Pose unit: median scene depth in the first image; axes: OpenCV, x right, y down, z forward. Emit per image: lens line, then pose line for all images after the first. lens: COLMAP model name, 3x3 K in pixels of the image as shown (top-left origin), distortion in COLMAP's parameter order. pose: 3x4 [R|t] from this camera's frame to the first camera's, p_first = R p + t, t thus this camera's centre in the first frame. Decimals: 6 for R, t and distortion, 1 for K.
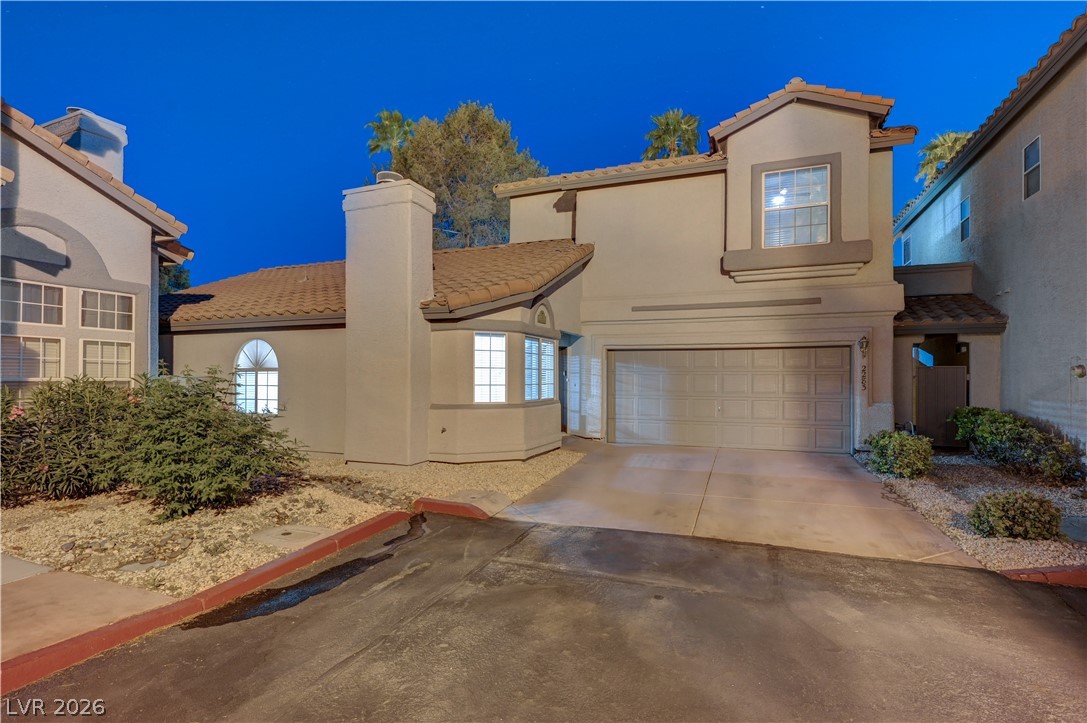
lens RADIAL K [[524.3, 0, 542.5], [0, 524.3, 371.2], [0, 0, 1]] dist [0.000577, 0.000205]
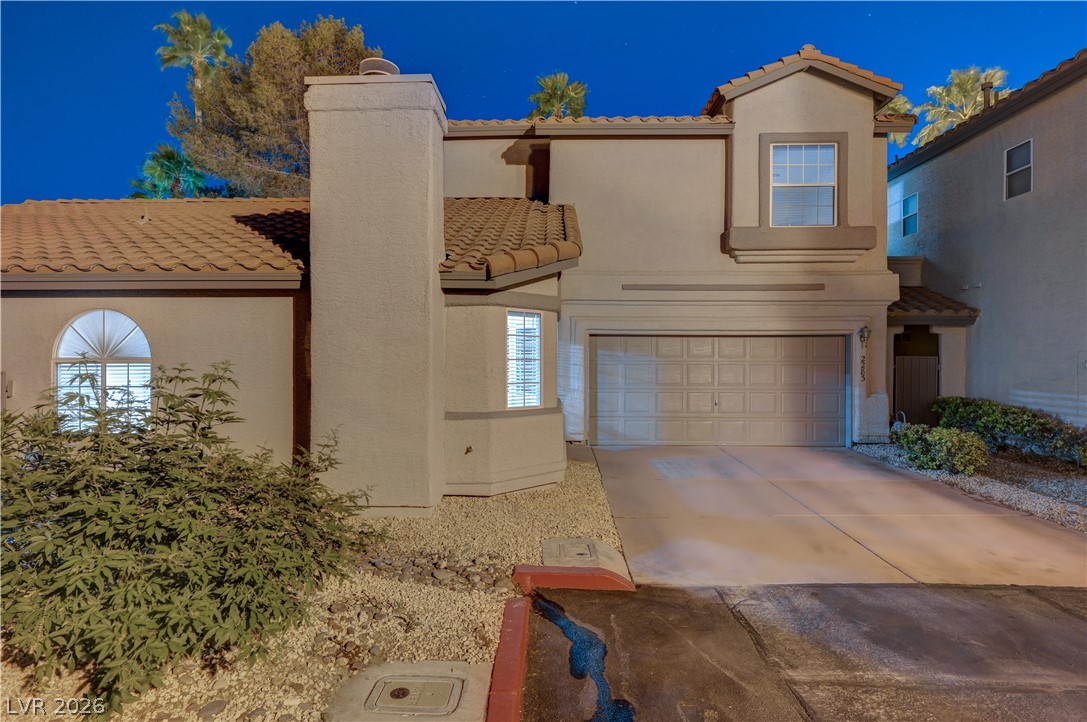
lens RADIAL K [[549.0, 0, 543.5], [0, 549.0, 361.0], [0, 0, 1]] dist [-0.000911, 0.000617]
pose [[0.941182, -0.000820, 0.337899, -0.290074], [-0.004139, 0.999894, 0.013955, -0.013064], [-0.337874, -0.014533, 0.941079, 0.243019]]
